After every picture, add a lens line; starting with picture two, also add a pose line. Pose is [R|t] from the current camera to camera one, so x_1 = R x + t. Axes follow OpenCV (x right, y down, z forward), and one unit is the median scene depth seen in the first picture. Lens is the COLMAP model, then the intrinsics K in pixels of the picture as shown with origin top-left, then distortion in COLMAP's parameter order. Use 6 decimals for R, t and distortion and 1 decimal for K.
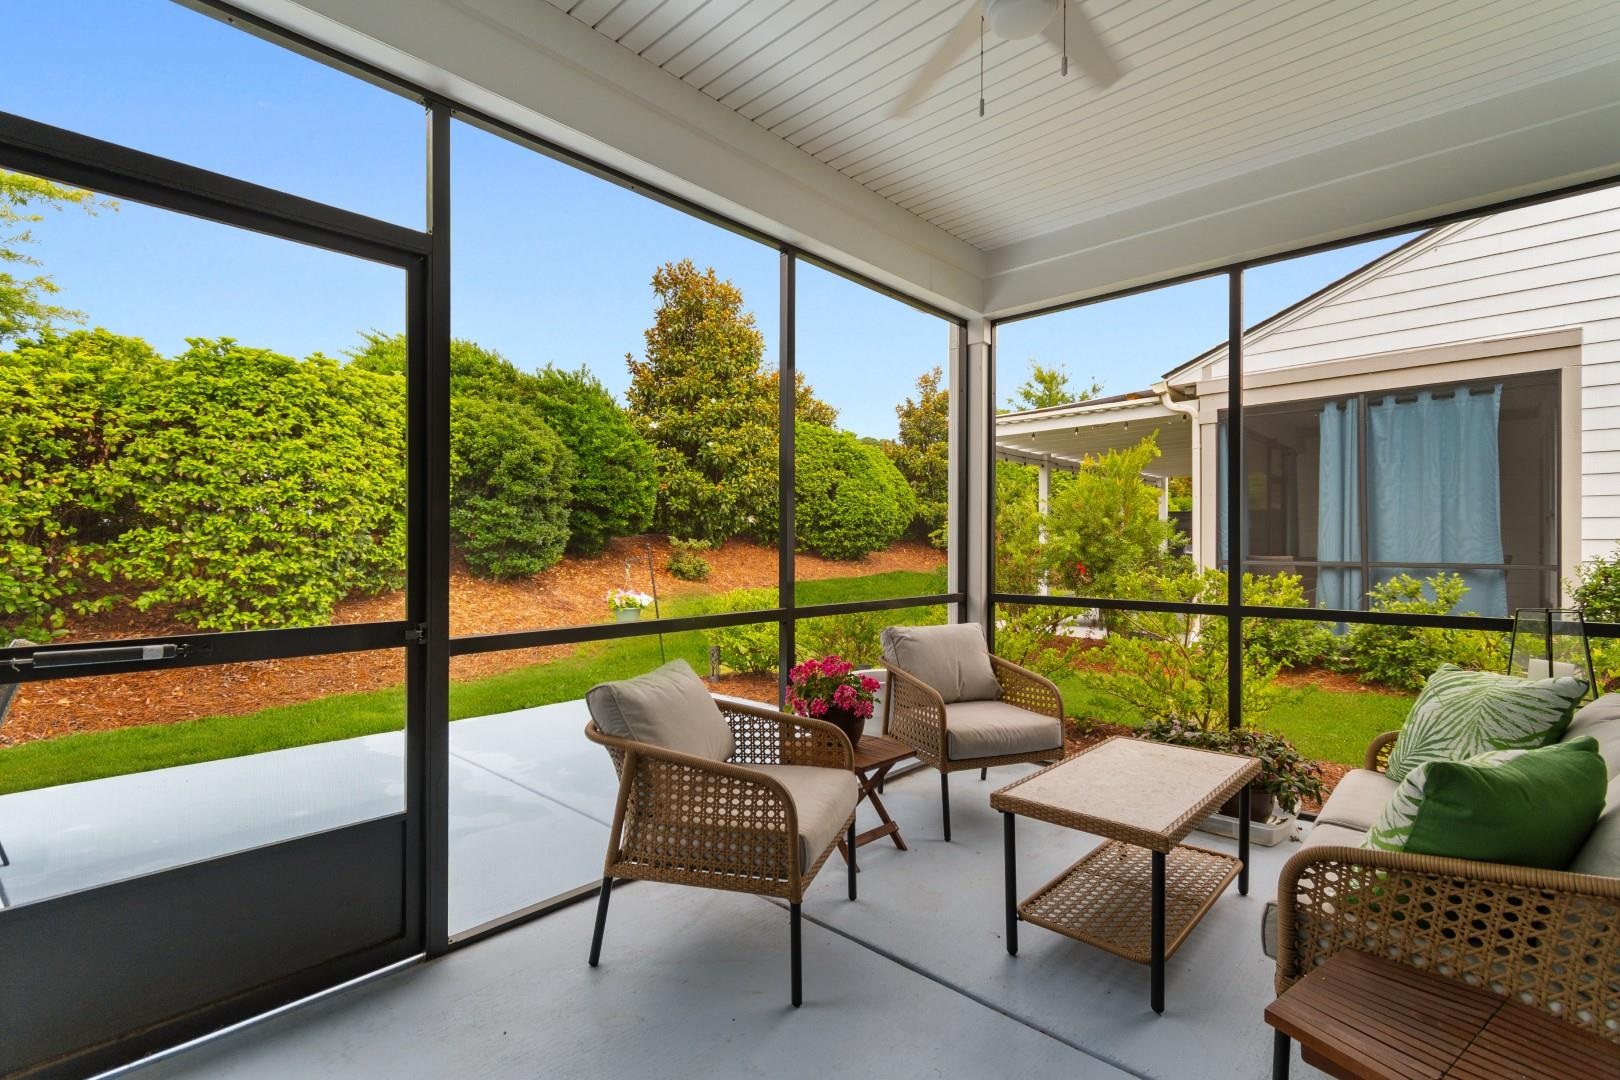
lens RADIAL K [[732.7, 0, 810.0], [0, 732.7, 540.0], [0, 0, 1]] dist [0.007882, -0.000040]
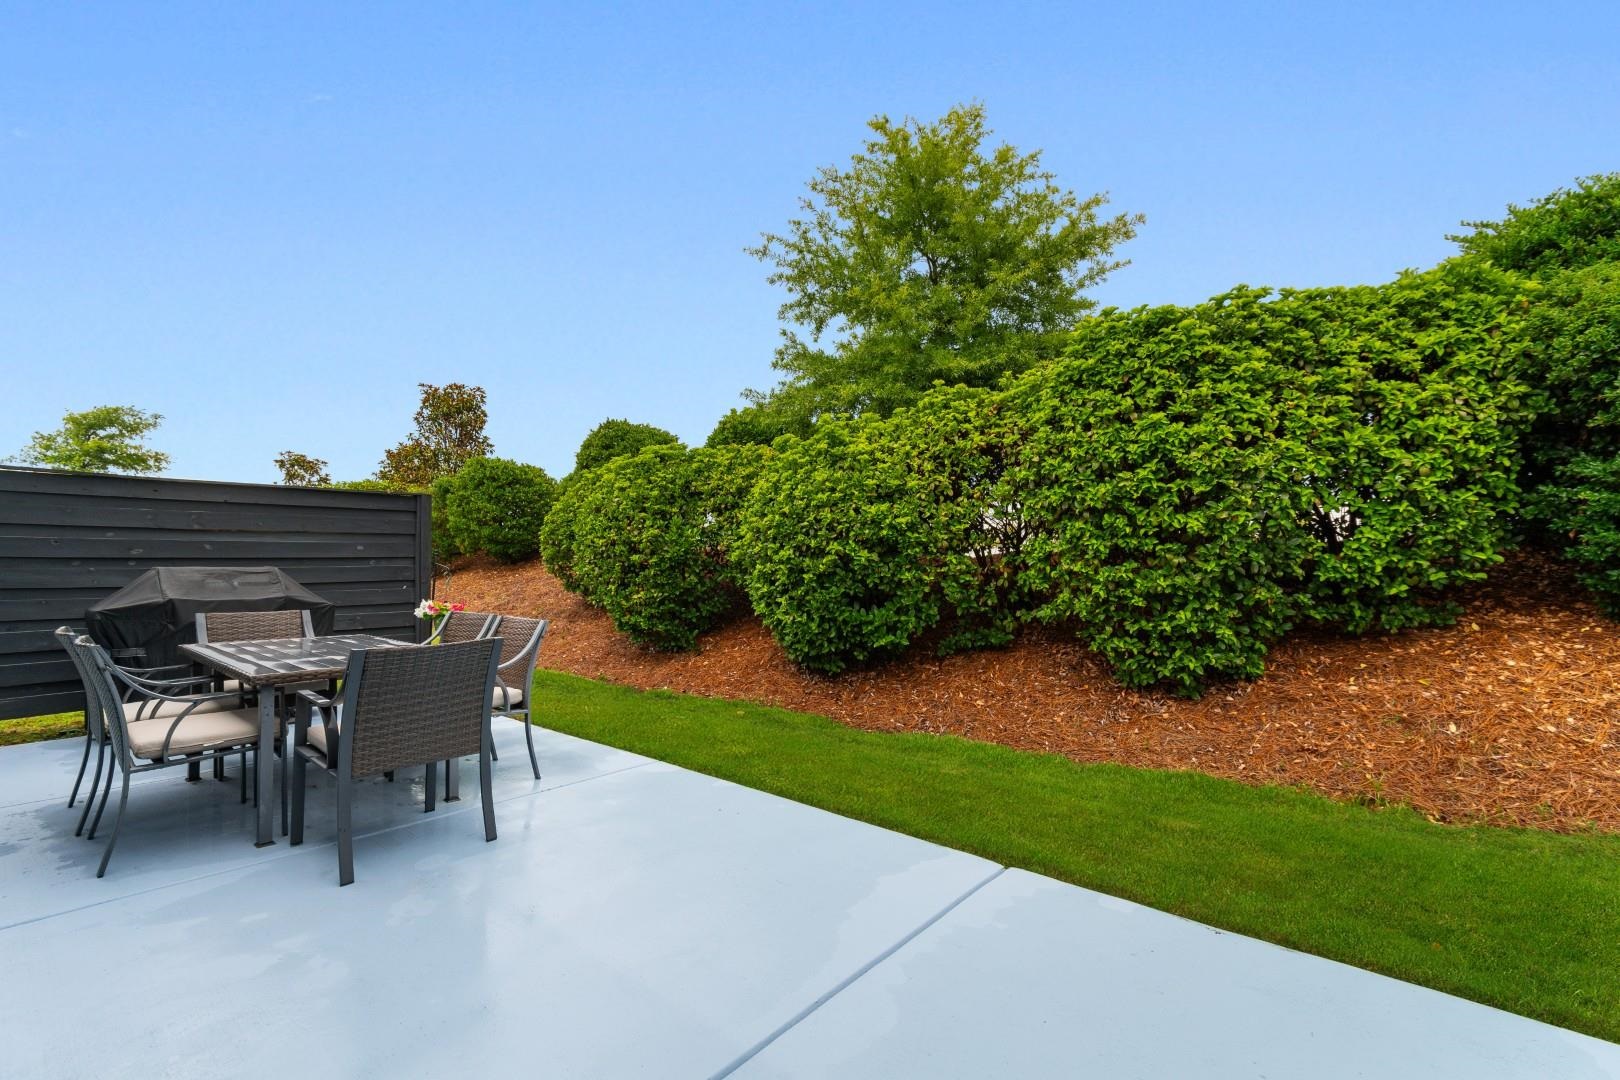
lens RADIAL K [[719.5, 0, 818.1], [0, 719.5, 557.7], [0, 0, 1]] dist [0.000555, -0.000041]
pose [[0.048924, -0.002827, -0.998799, 0.011950], [0.006819, 0.999974, -0.002496, 0.009371], [0.998779, -0.006689, 0.048942, 0.603356]]
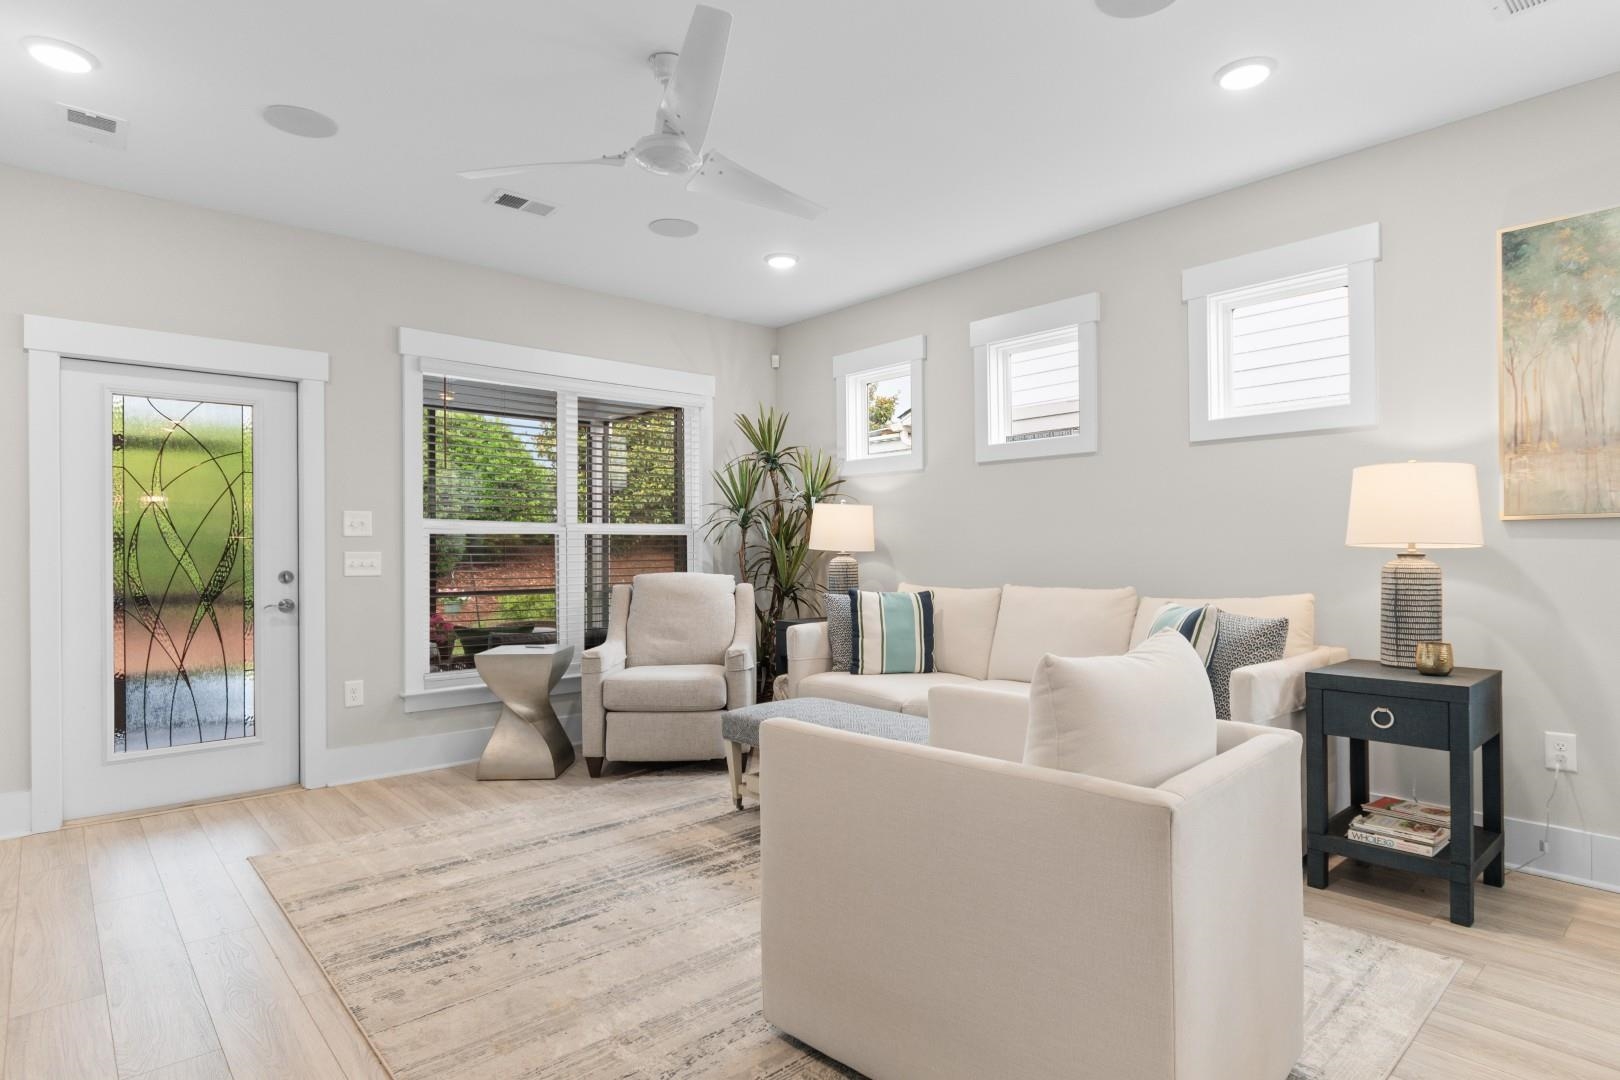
lens RADIAL K [[860.0, 0, 820.1], [0, 860.0, 540.5], [0, 0, 1]] dist [0.002393, -0.001686]
pose [[0.996472, -0.008084, -0.083535, 0.562882], [0.008040, 0.999967, -0.000857, -0.016889], [0.083539, 0.000182, 0.996505, -0.563205]]
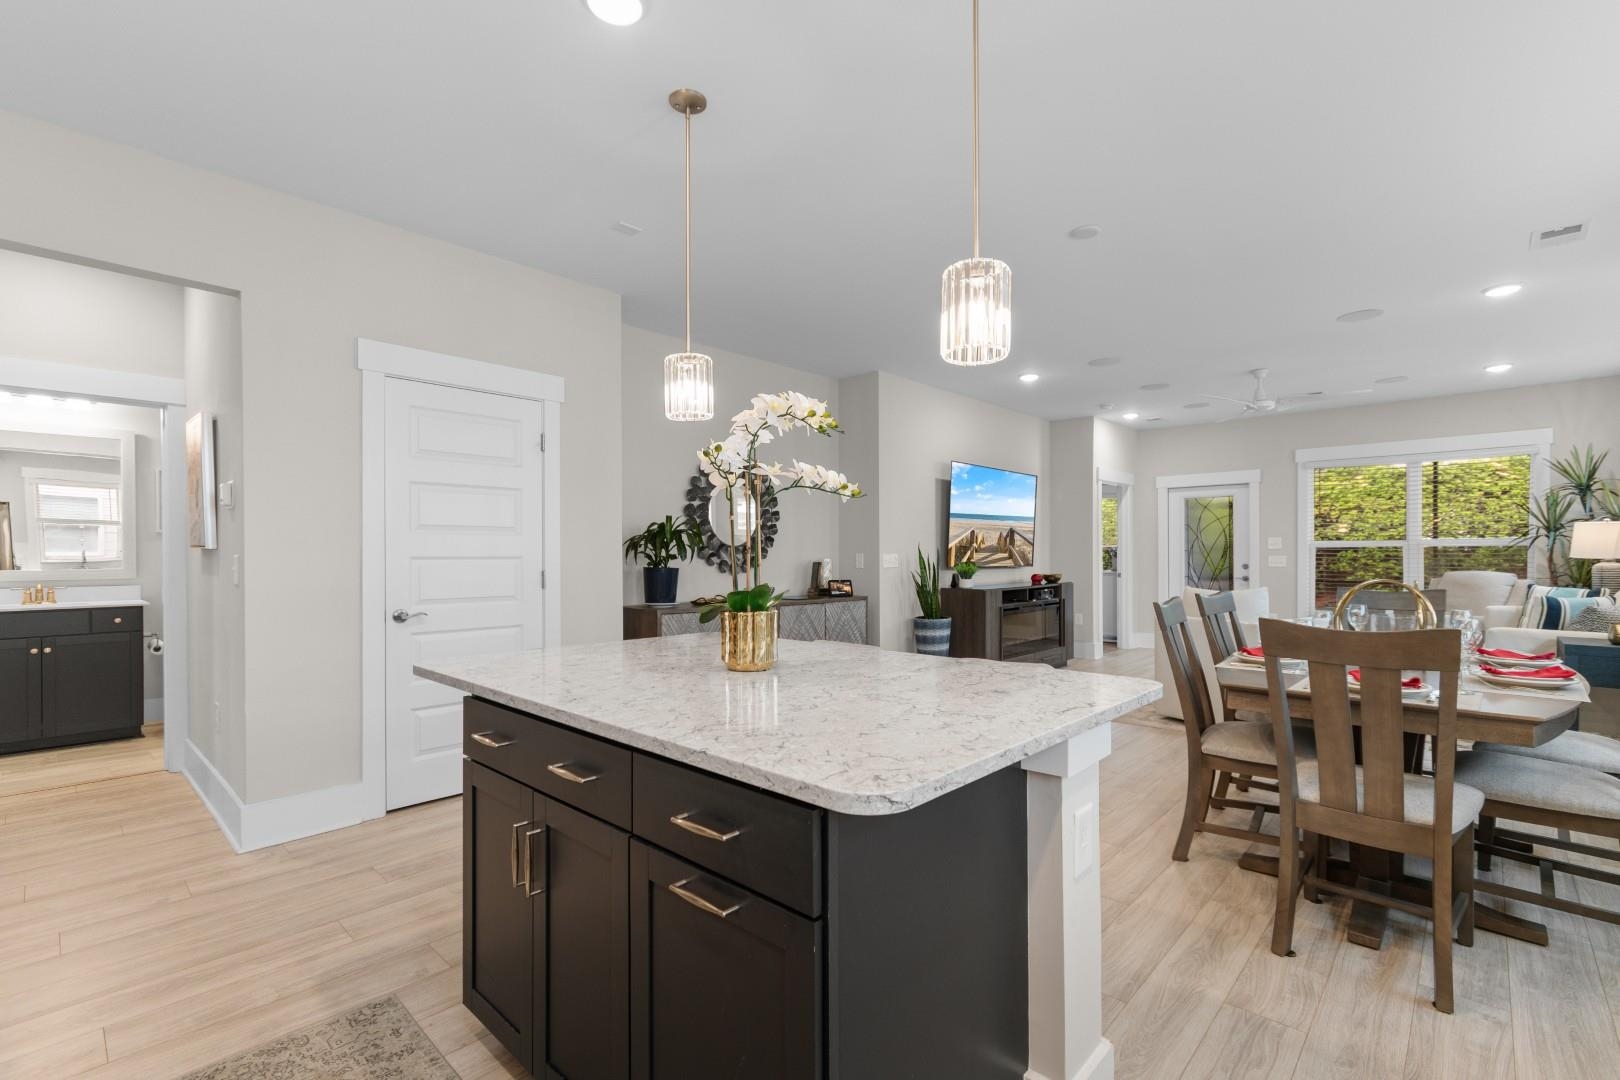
lens RADIAL K [[719.5, 0, 818.1], [0, 719.5, 557.7], [0, 0, 1]] dist [0.000555, -0.000041]
pose [[0.007965, 0.007167, -0.999943, 1.360250], [0.010154, 0.999922, 0.007248, -0.025347], [0.999917, -0.010211, 0.007892, -0.719882]]
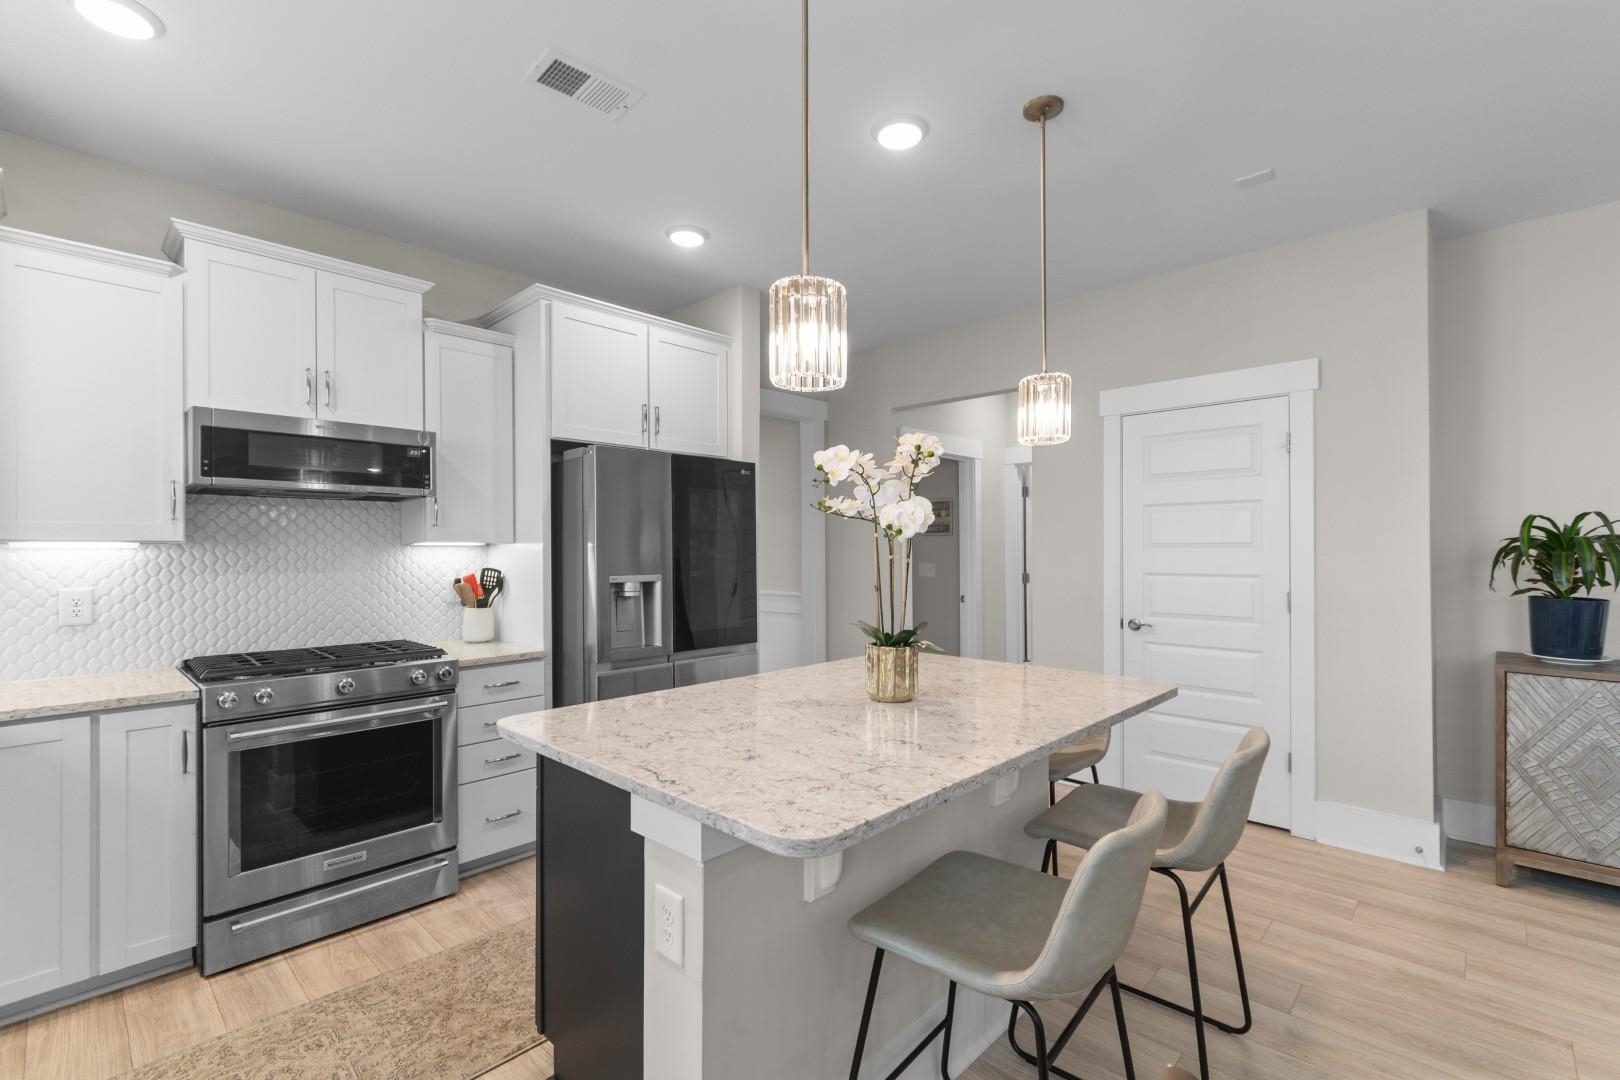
lens RADIAL K [[712.6, 0, 819.2], [0, 712.6, 554.8], [0, 0, 1]] dist [0.000679, -0.000354]
pose [[-0.999990, 0.004525, -0.000669, 1.105458], [0.004526, 0.999988, -0.002108, -0.039016], [0.000660, -0.002111, -0.999998, -0.446459]]
